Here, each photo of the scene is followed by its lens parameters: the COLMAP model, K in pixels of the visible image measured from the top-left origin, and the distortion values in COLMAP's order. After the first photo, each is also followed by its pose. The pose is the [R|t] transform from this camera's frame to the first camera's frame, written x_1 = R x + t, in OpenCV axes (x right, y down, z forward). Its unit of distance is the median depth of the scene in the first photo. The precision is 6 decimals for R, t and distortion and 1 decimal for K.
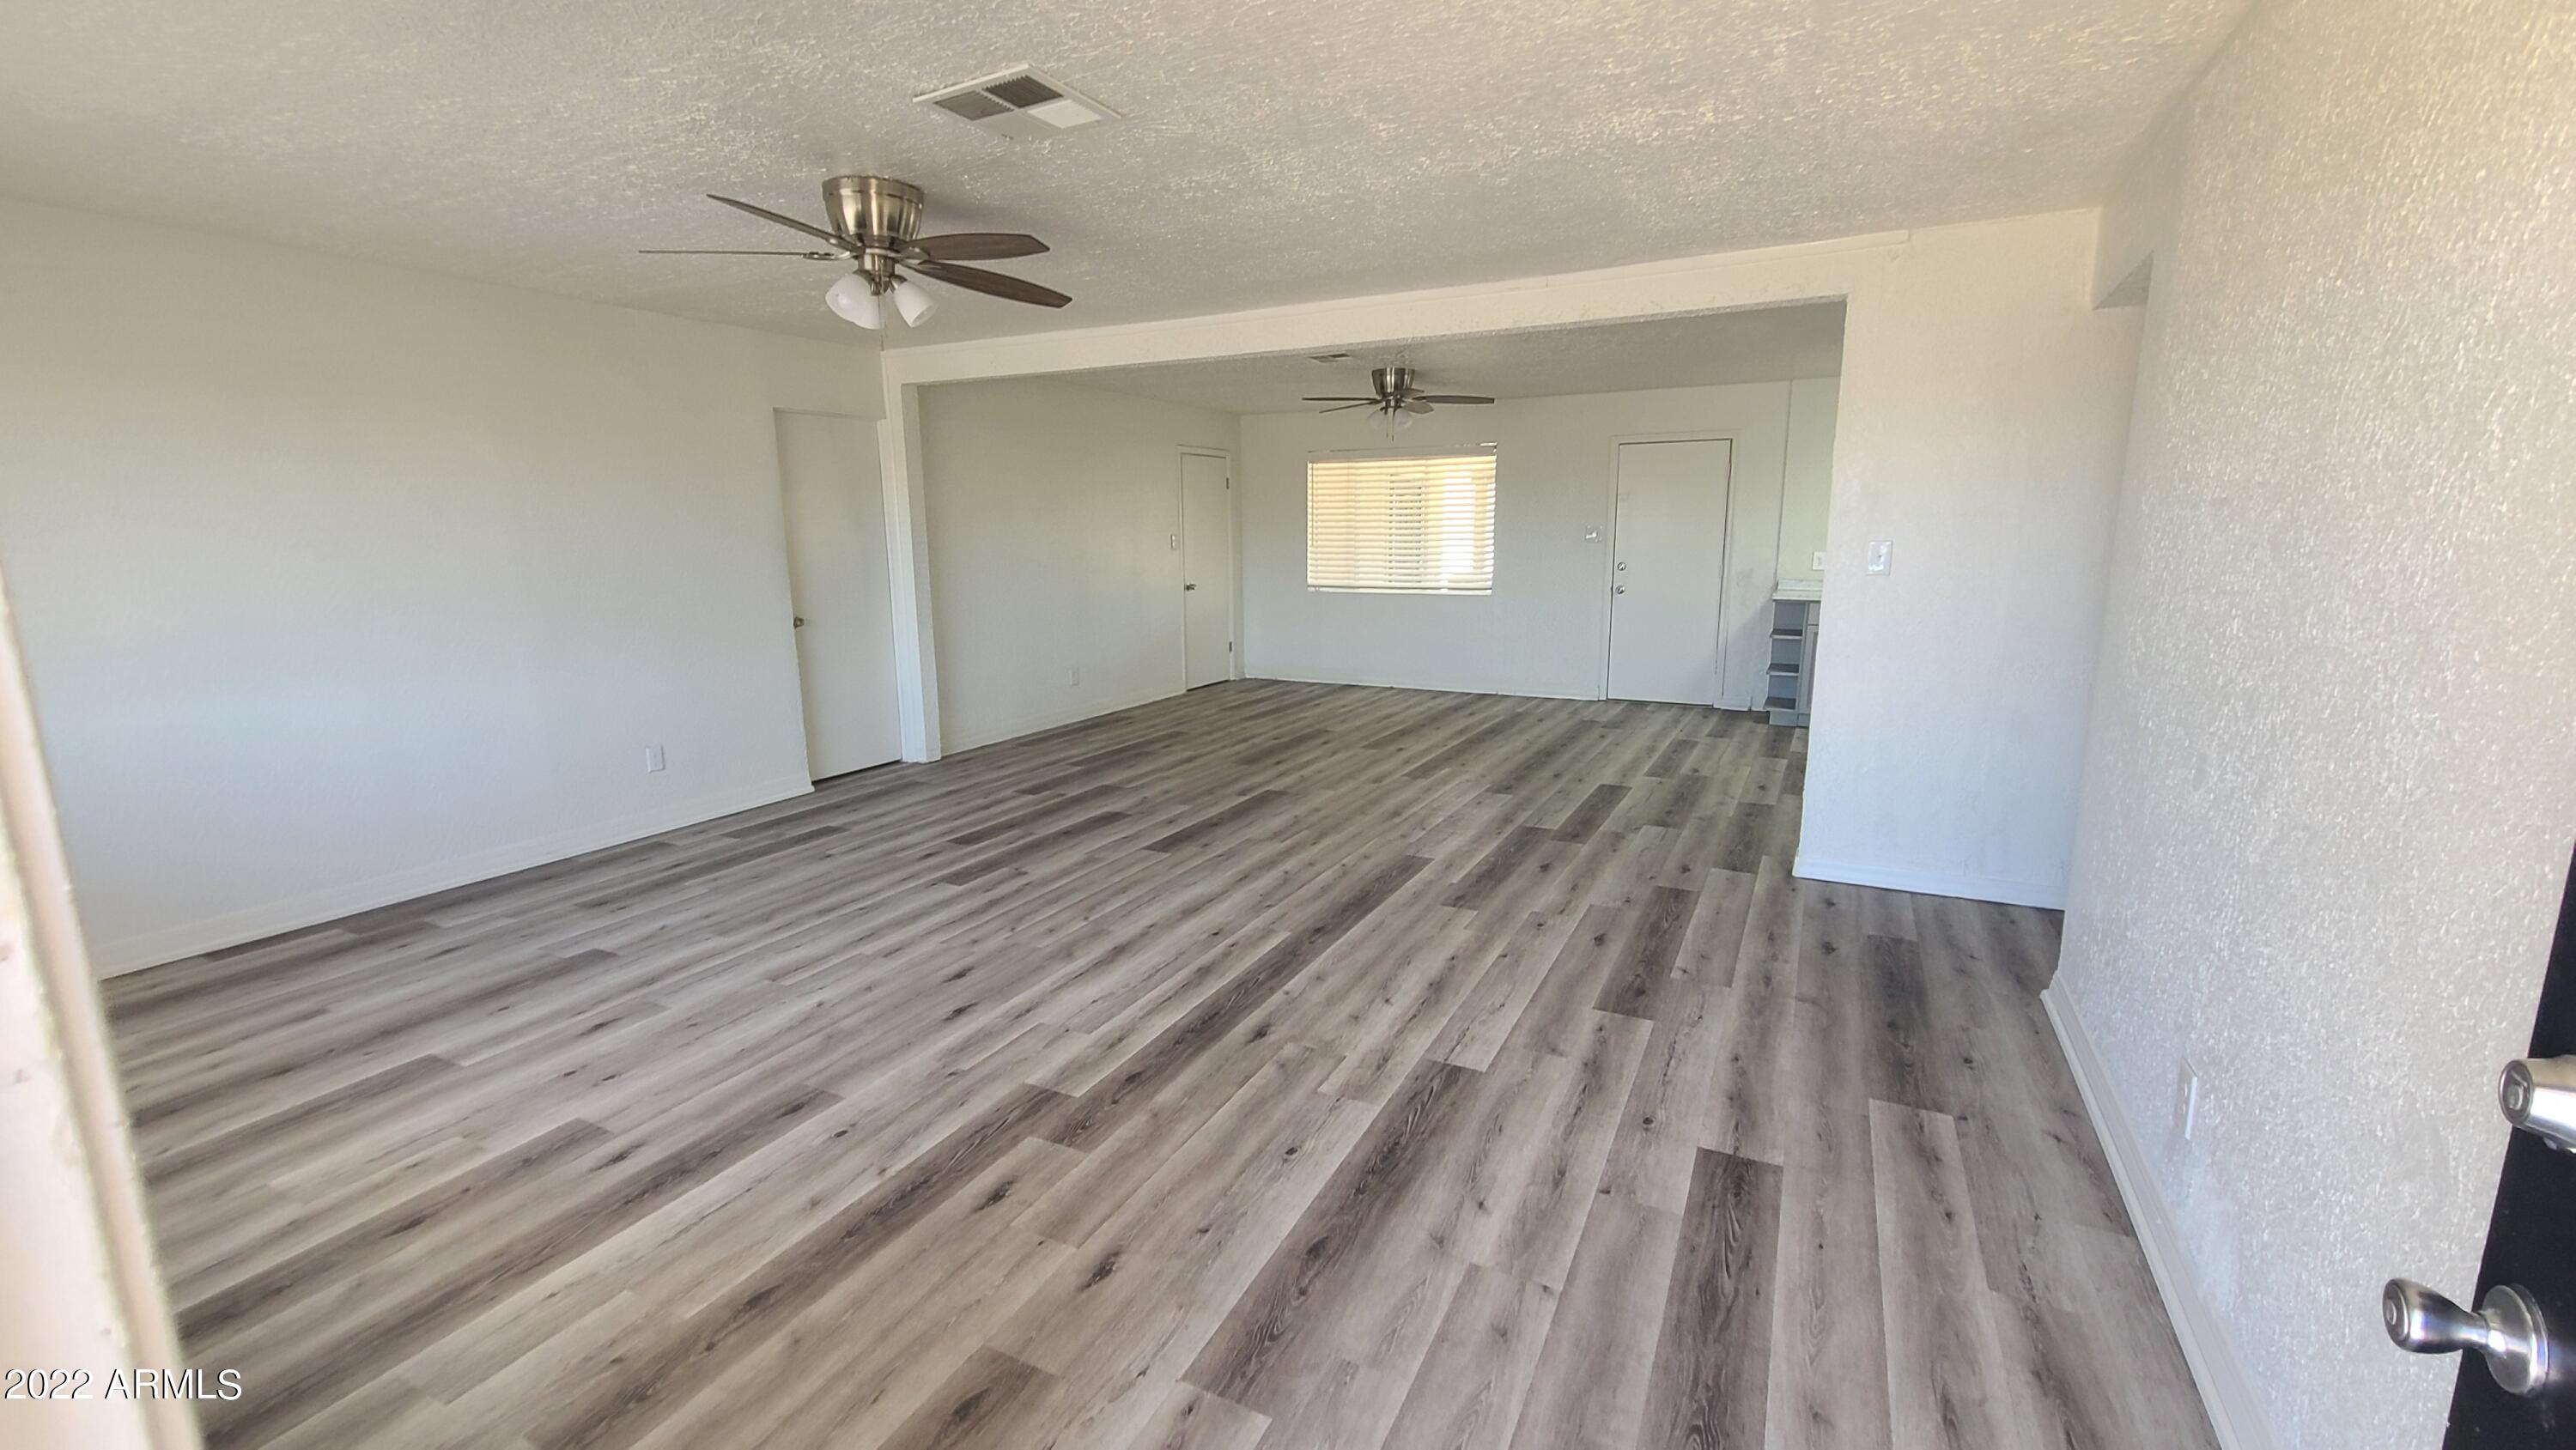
lens RADIAL K [[1067.8, 0, 1279.8], [0, 1067.8, 729.2], [0, 0, 1]] dist [-0.000256, 0.000228]
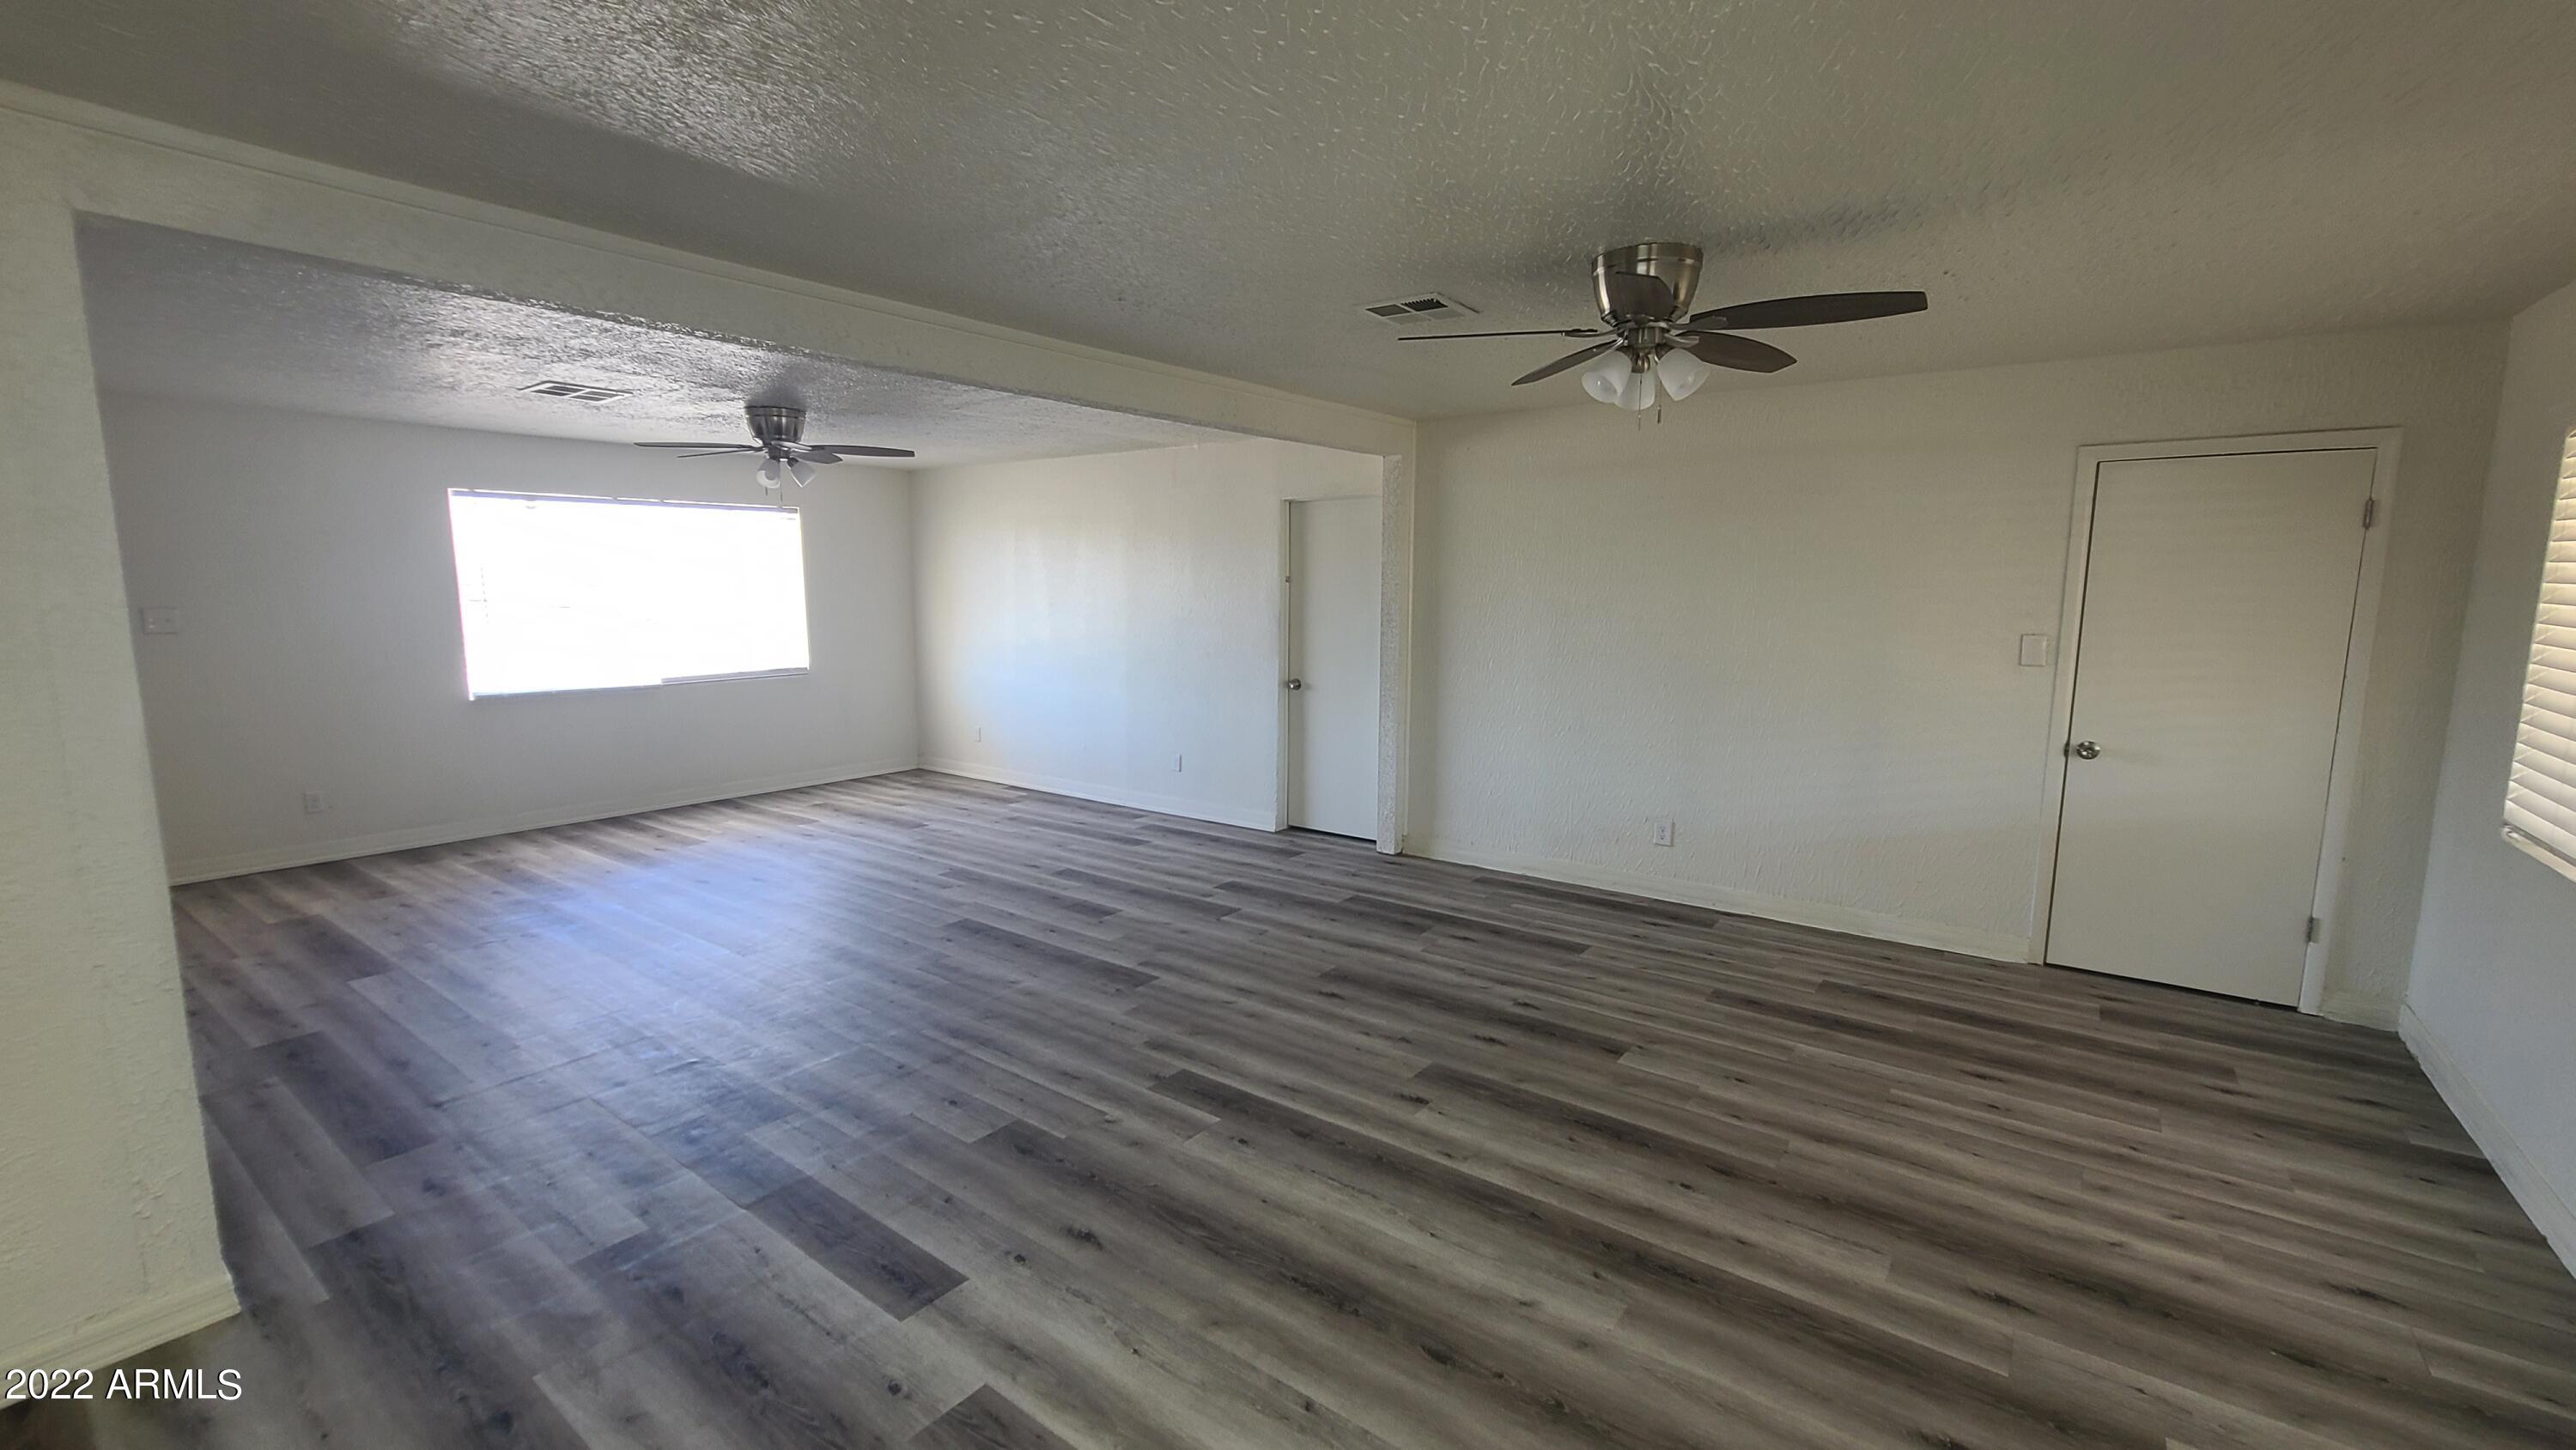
lens RADIAL K [[1067.8, 0, 1269.6], [0, 1067.8, 724.7], [0, 0, 1]] dist [-0.000256, 0.000228]
pose [[-0.171357, 0.139520, -0.975280, 0.850778], [-0.186520, 0.967425, 0.171168, -0.319269], [0.967392, 0.211240, -0.139752, 1.477247]]
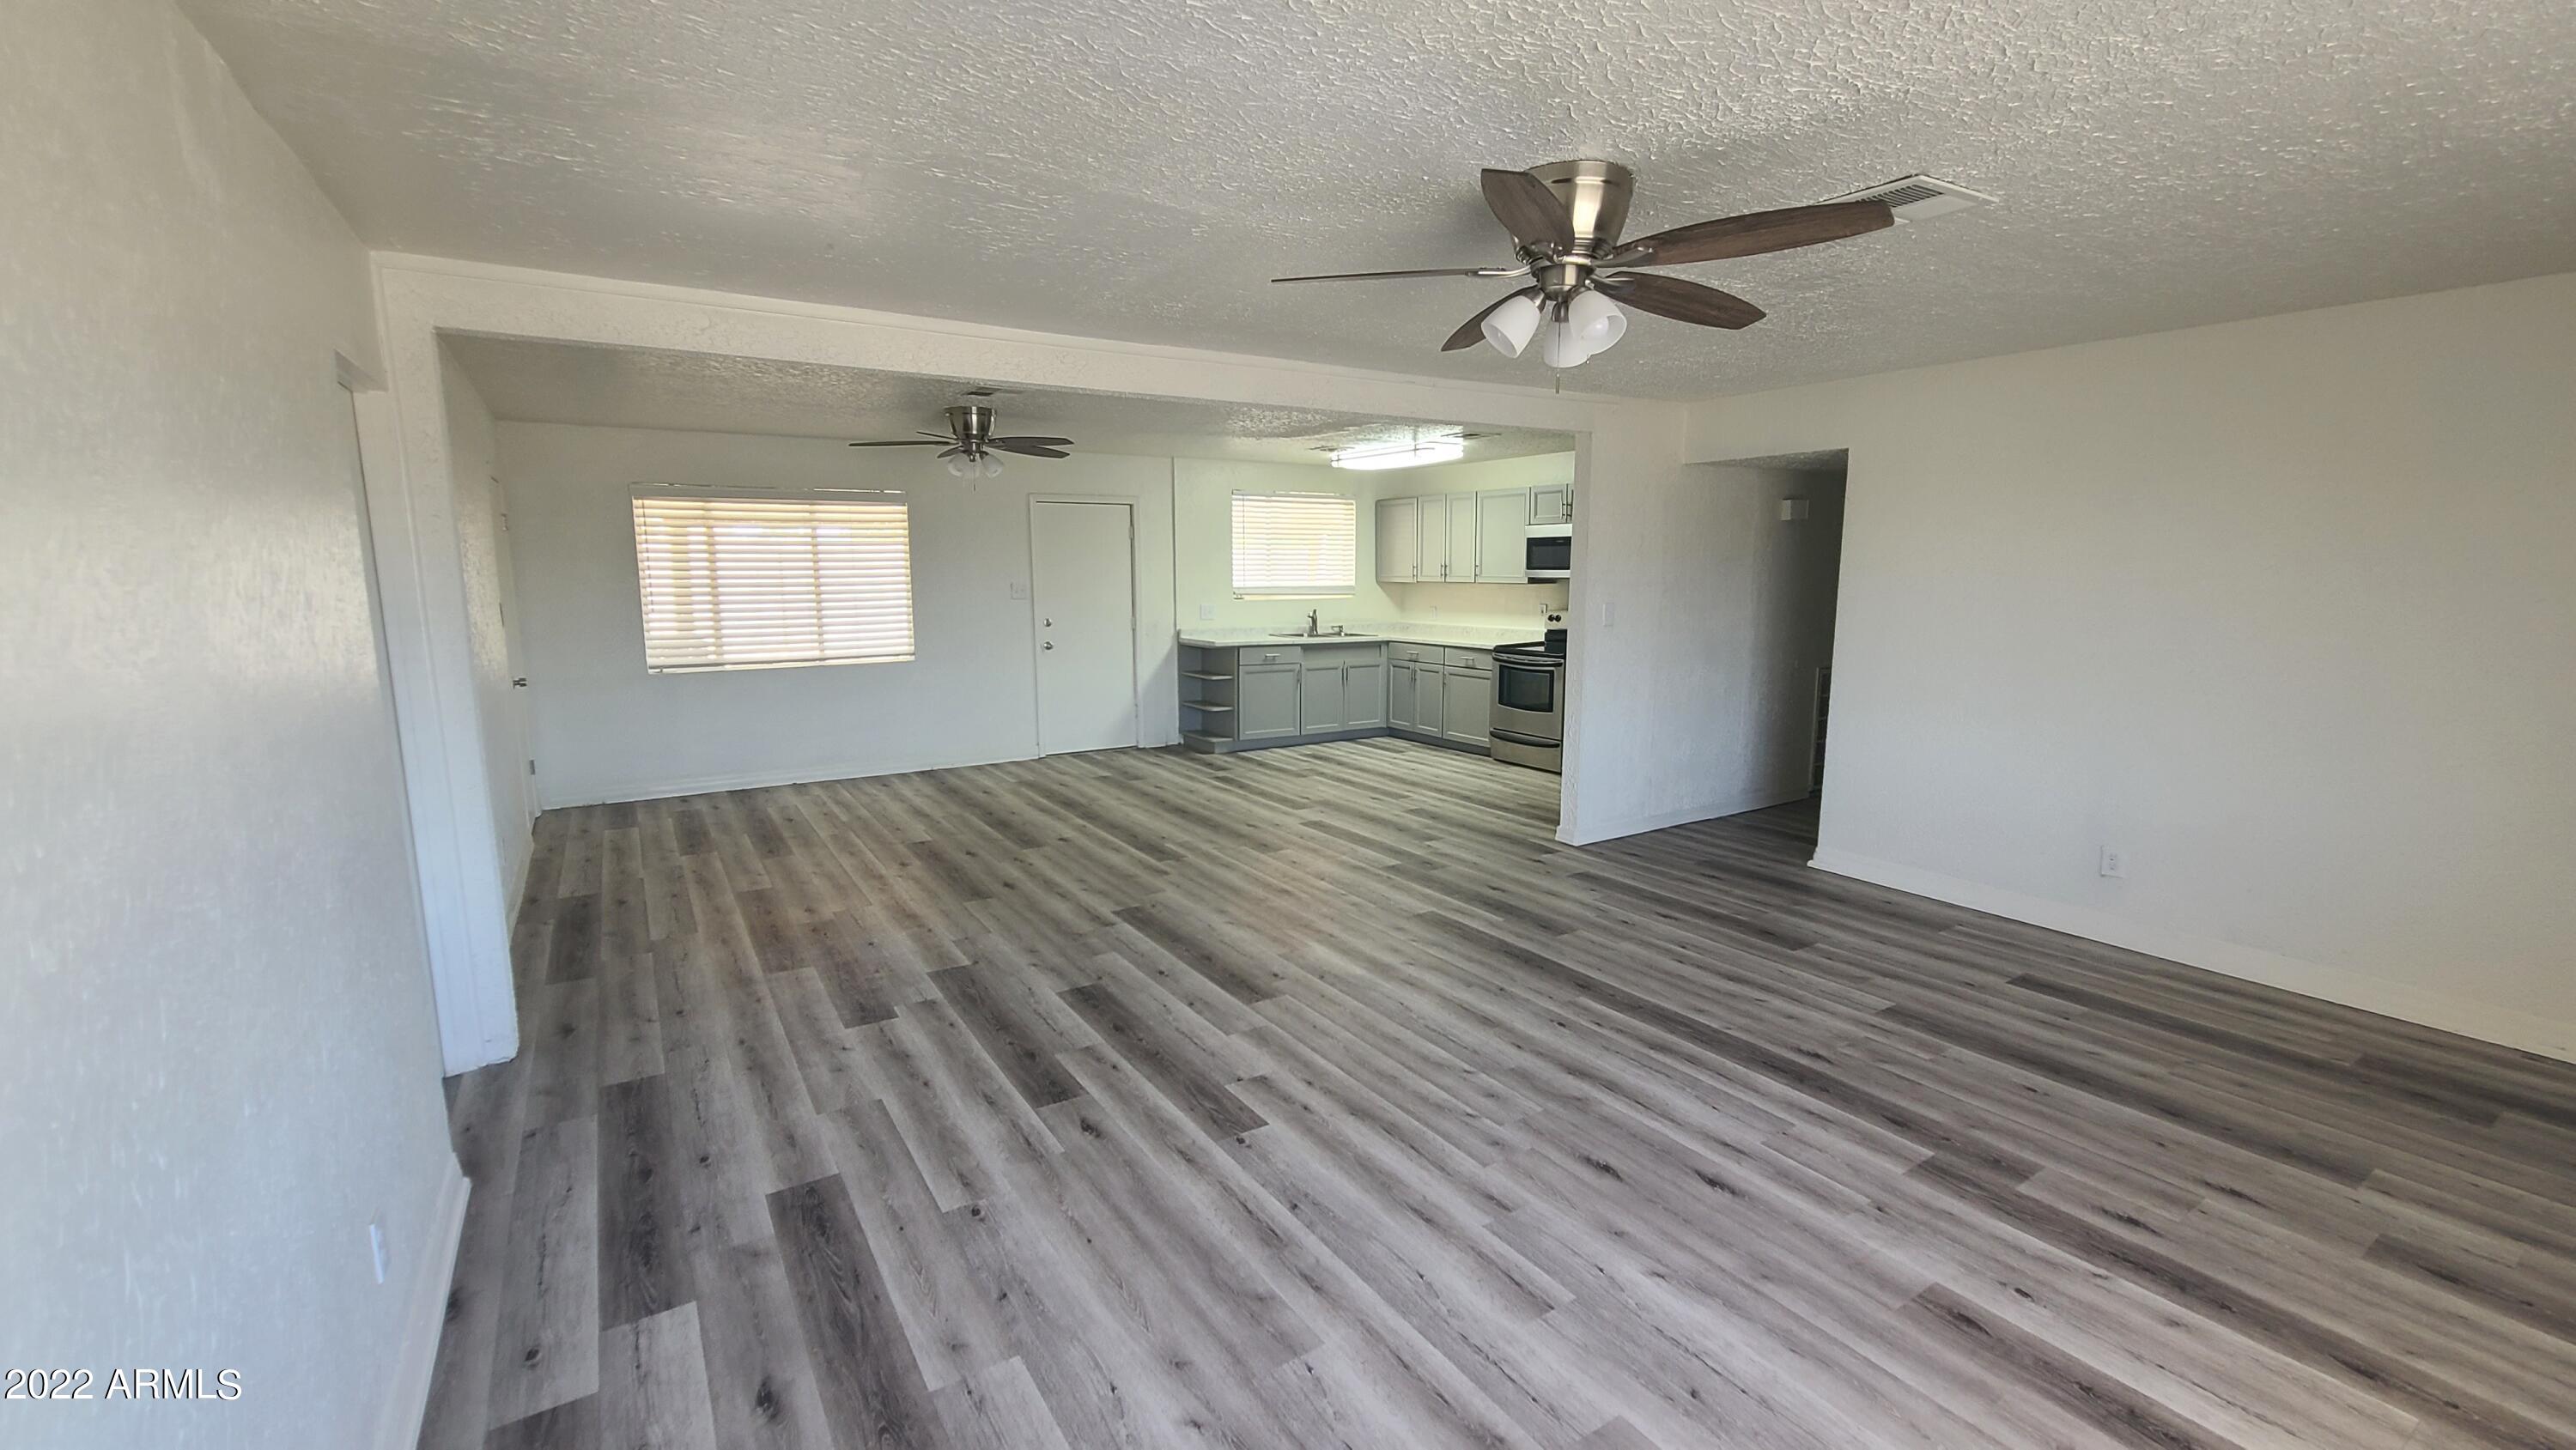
lens RADIAL K [[1067.8, 0, 1282.8], [0, 1067.8, 718.6], [0, 0, 1]] dist [-0.000256, 0.000228]
pose [[0.501611, -0.119046, 0.856863, -0.825208], [0.158624, 0.986350, 0.044177, -0.137850], [-0.850426, 0.113759, 0.513648, 0.579784]]
